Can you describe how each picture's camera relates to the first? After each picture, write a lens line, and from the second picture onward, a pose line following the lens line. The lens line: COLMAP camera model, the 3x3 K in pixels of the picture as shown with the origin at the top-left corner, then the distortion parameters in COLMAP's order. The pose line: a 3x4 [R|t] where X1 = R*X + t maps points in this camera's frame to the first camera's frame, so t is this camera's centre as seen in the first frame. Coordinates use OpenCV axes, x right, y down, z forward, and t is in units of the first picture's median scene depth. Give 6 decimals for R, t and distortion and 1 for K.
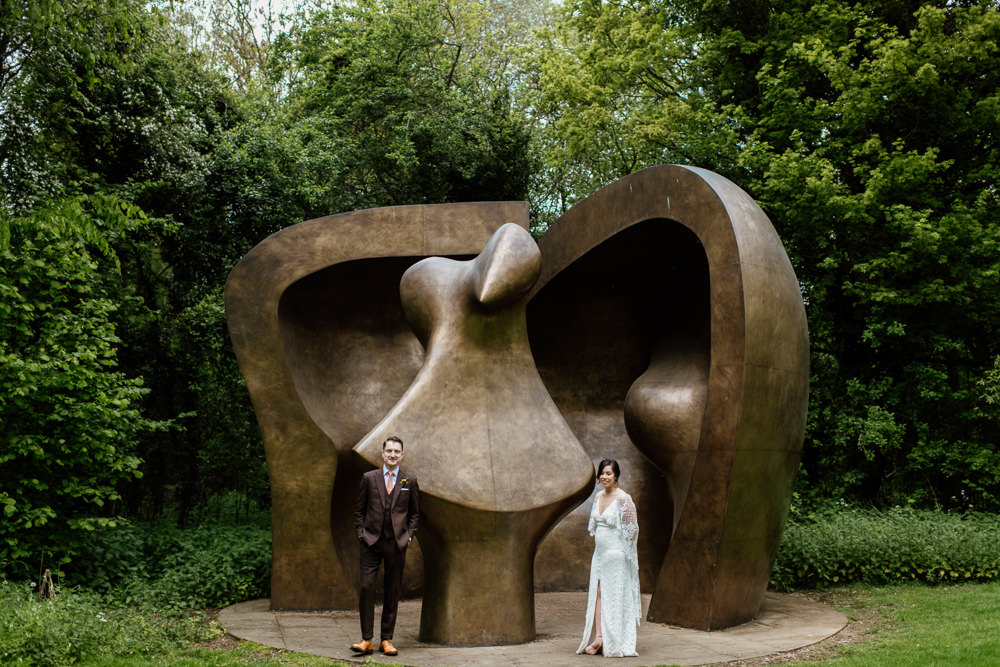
lens RADIAL K [[1044.2, 0, 497.4], [0, 1044.2, 334.4], [0, 0, 1]] dist [-0.067317, 0.000000]
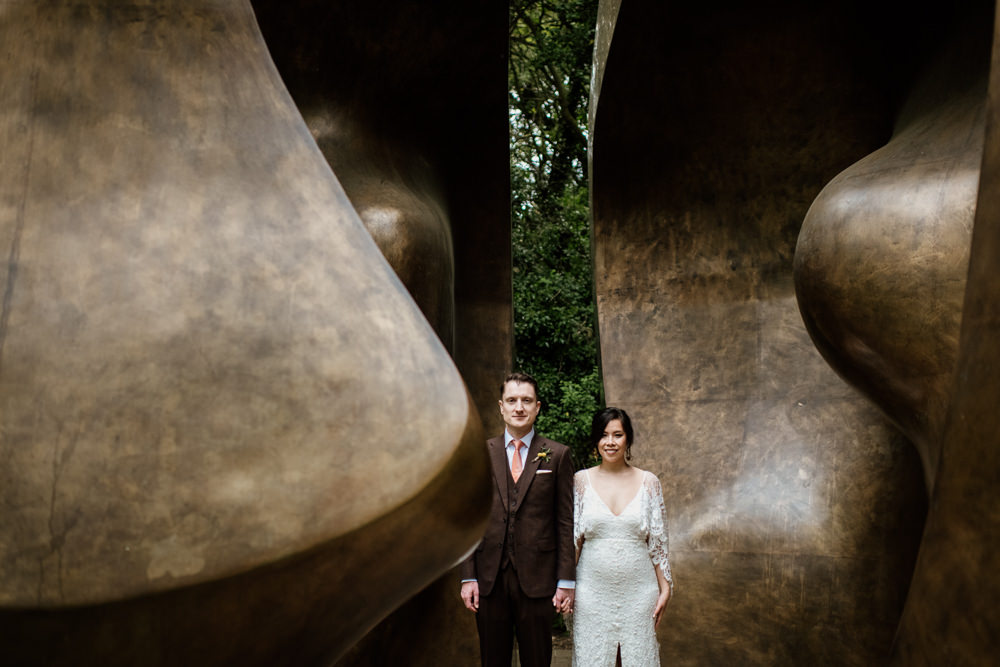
lens RADIAL K [[1044.2, 0, 499.9], [0, 1044.2, 335.3], [0, 0, 1]] dist [-0.067317, 0.000000]
pose [[0.947349, -0.045981, -0.316883, 0.142751], [0.055754, 0.998206, 0.021838, 0.086587], [0.315310, -0.038355, 0.948213, 0.640220]]
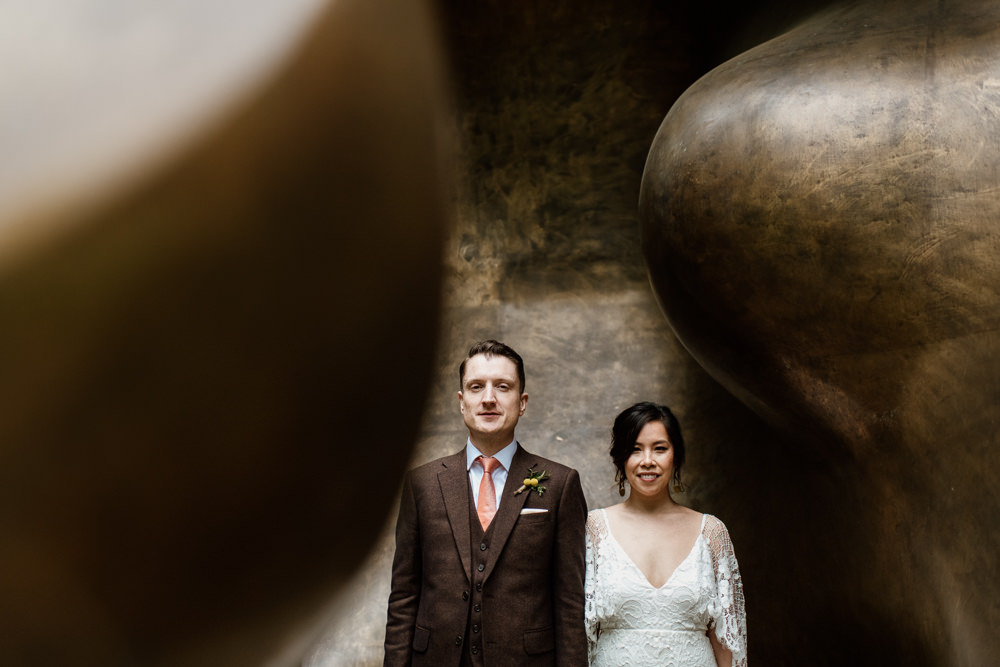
lens RADIAL K [[1044.2, 0, 525.0], [0, 1044.2, 325.2], [0, 0, 1]] dist [-0.067317, 0.000000]
pose [[0.996886, 0.000922, 0.078852, 0.078198], [0.003614, 0.998347, -0.057368, 0.119829], [-0.078775, 0.057474, 0.995234, 0.787766]]
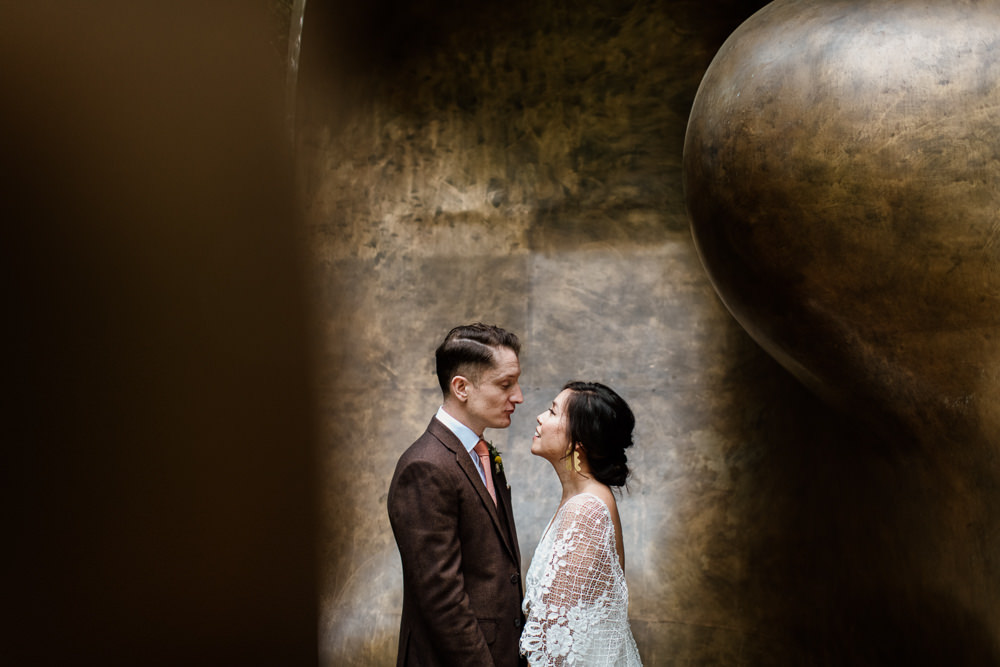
lens RADIAL K [[1044.2, 0, 510.7], [0, 1044.2, 333.0], [0, 0, 1]] dist [-0.067317, 0.000000]
pose [[0.999288, 0.010054, 0.036374, 0.079942], [-0.010521, 0.999864, 0.012671, 0.112797], [-0.036241, -0.013045, 0.999258, 0.808820]]
